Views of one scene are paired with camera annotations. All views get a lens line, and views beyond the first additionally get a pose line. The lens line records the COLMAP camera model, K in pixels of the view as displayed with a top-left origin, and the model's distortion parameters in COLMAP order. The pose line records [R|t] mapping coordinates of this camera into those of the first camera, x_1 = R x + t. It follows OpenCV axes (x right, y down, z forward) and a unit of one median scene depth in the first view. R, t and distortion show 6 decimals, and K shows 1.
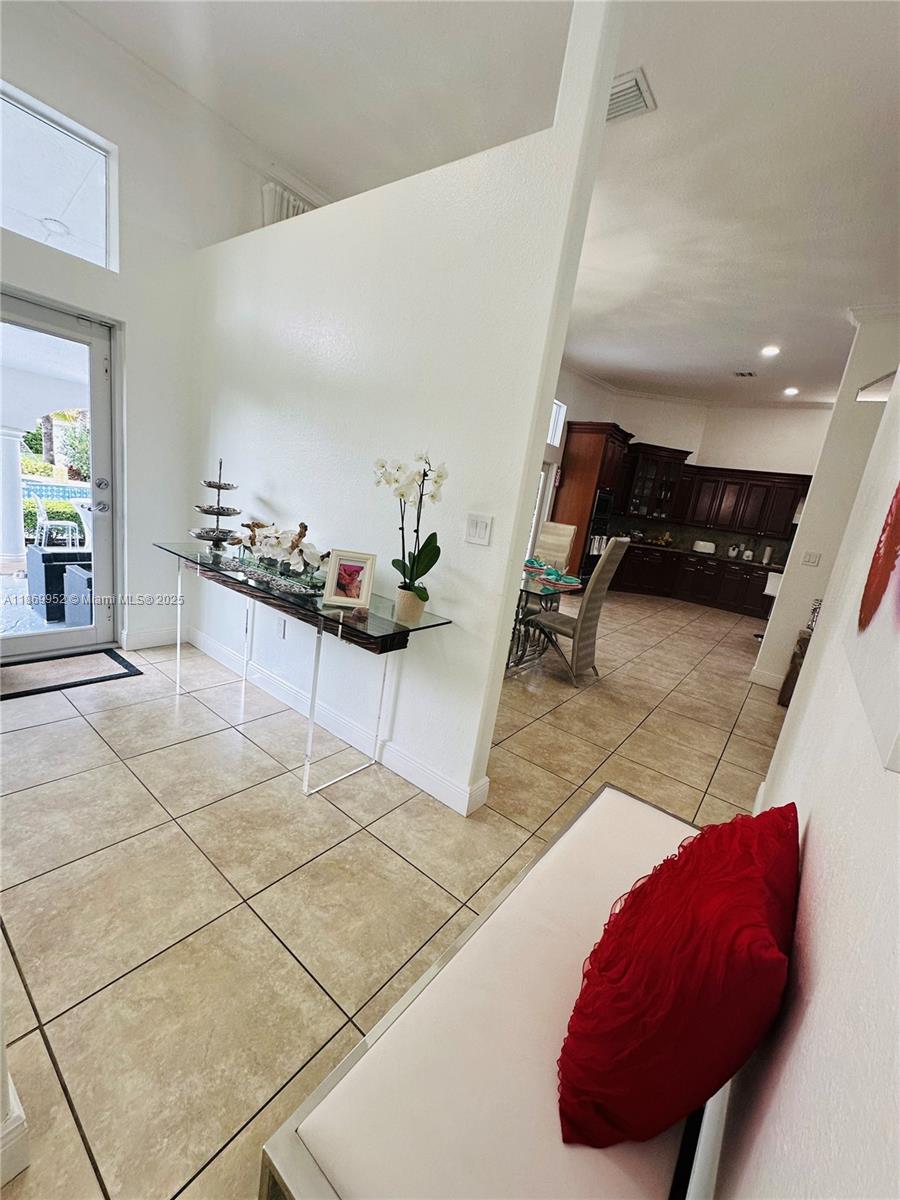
lens RADIAL K [[478.1, 0, 453.2], [0, 478.1, 600.1], [0, 0, 1]] dist [-0.001344, -0.000607]
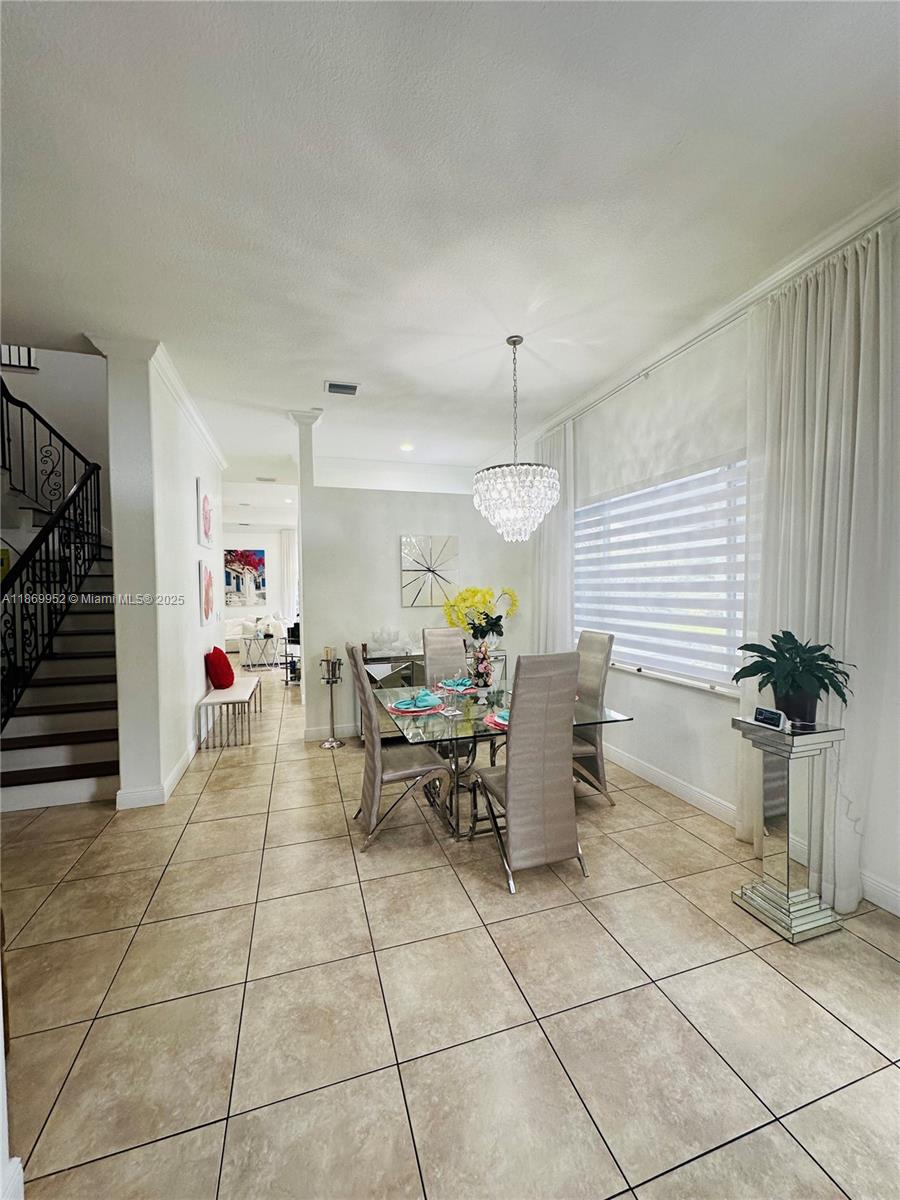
lens RADIAL K [[478.1, 0, 454.7], [0, 478.1, 603.6], [0, 0, 1]] dist [-0.001344, -0.000607]
pose [[-0.566496, -0.106424, -0.817164, 0.956361], [-0.253134, 0.966156, 0.049656, -0.291956], [0.784223, 0.234982, -0.574263, 1.643150]]
